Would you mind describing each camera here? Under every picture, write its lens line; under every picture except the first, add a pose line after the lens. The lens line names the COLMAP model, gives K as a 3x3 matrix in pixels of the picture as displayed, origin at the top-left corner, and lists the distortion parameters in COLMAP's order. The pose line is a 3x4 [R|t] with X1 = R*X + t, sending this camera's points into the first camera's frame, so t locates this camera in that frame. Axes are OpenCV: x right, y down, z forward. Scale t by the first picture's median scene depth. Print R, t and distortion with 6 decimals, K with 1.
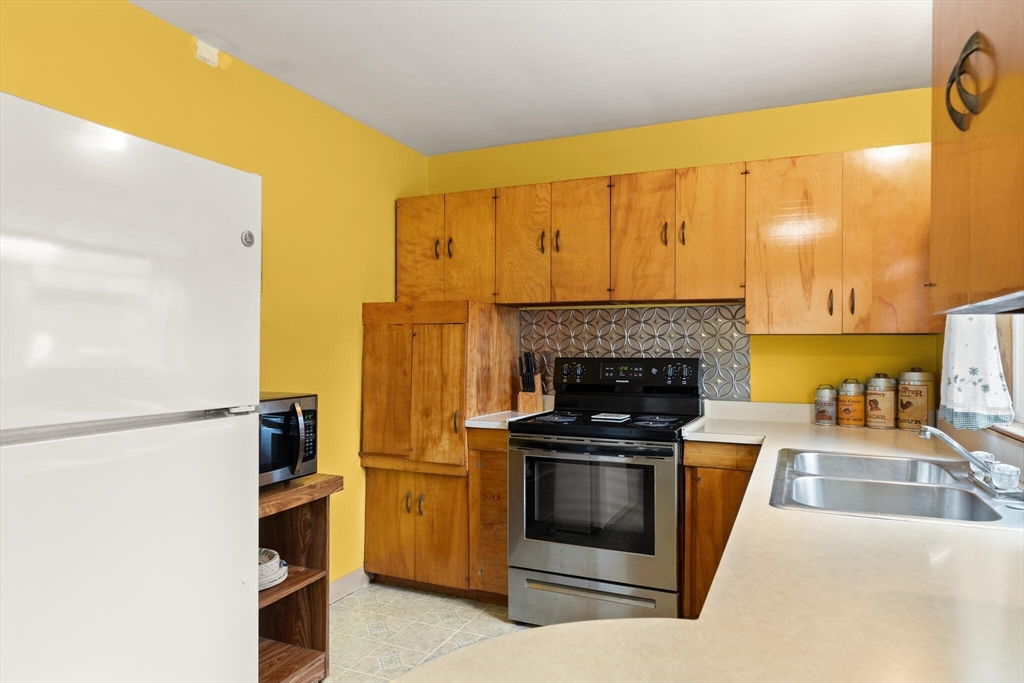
lens RADIAL K [[641.1, 0, 515.1], [0, 641.1, 344.4], [0, 0, 1]] dist [0.005344, 0.000044]
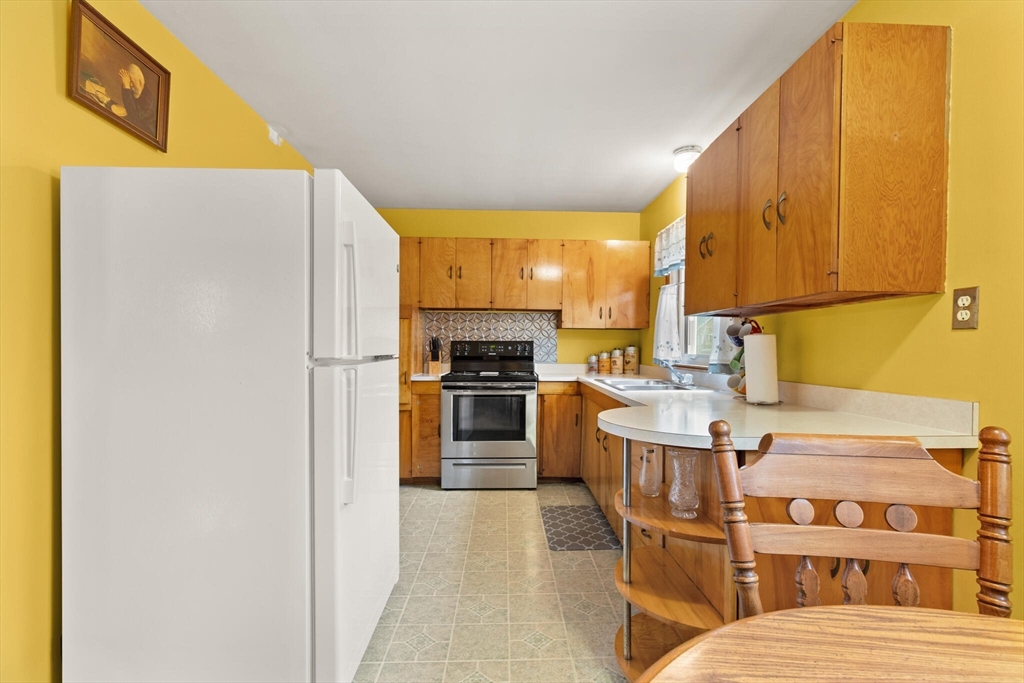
lens RADIAL K [[460.0, 0, 527.6], [0, 460.0, 357.2], [0, 0, 1]] dist [0.000628, -0.000413]
pose [[0.897789, -0.008668, 0.440341, -0.331626], [-0.005726, 0.999492, 0.031348, 0.028111], [-0.440389, -0.030666, 0.897283, -0.207136]]
